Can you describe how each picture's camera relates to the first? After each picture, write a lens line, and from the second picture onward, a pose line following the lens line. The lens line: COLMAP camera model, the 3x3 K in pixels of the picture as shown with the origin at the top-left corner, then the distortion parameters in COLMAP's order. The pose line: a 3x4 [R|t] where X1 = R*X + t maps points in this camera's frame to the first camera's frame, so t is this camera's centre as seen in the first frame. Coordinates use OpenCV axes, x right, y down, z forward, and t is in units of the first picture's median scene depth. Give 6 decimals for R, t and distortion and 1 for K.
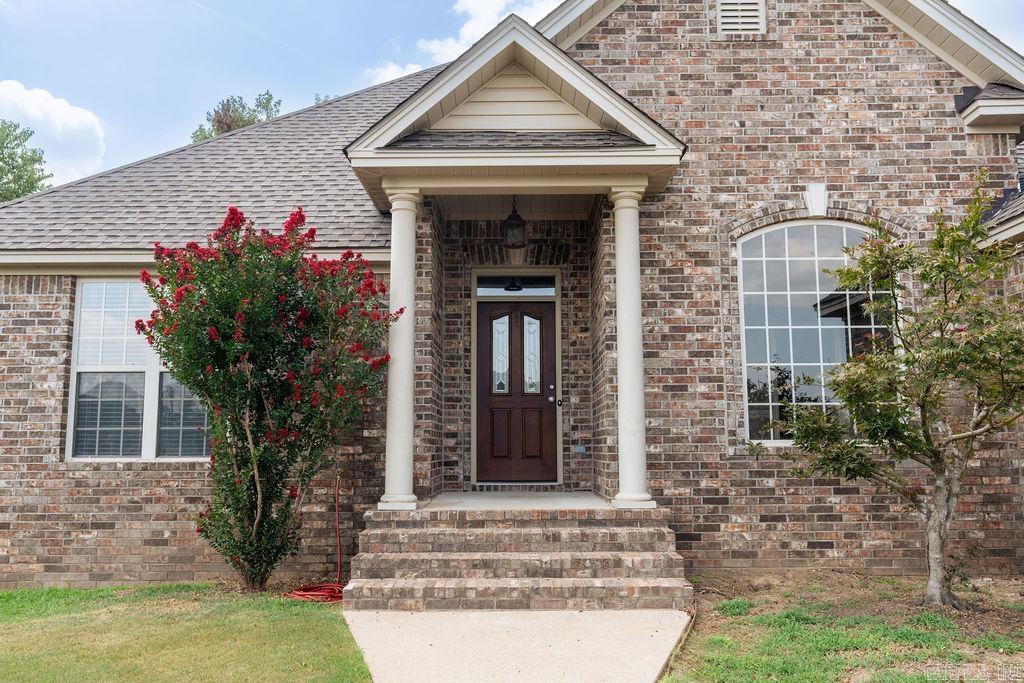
lens RADIAL K [[846.8, 0, 512.4], [0, 846.8, 341.0], [0, 0, 1]] dist [0.015845, 0.005250]
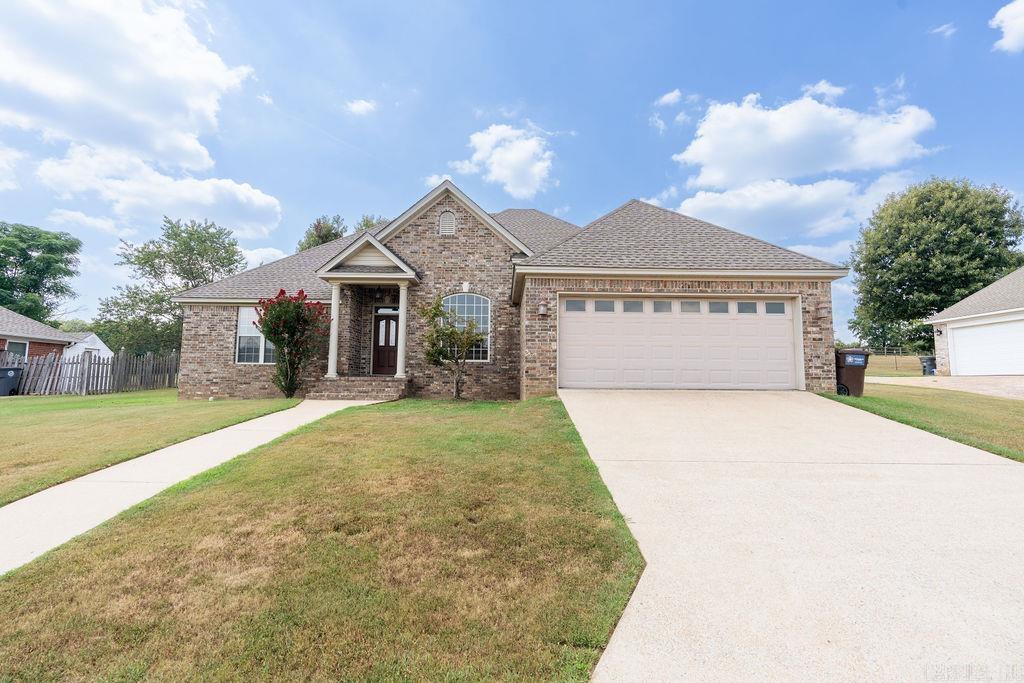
lens RADIAL K [[462.9, 0, 512.0], [0, 462.9, 341.5], [0, 0, 1]] dist [-0.001551, 0.000579]
pose [[0.999725, 0.014650, 0.018300, 0.498984], [-0.015303, 0.999232, 0.036078, -0.022808], [-0.017758, -0.036348, 0.999181, -0.783001]]
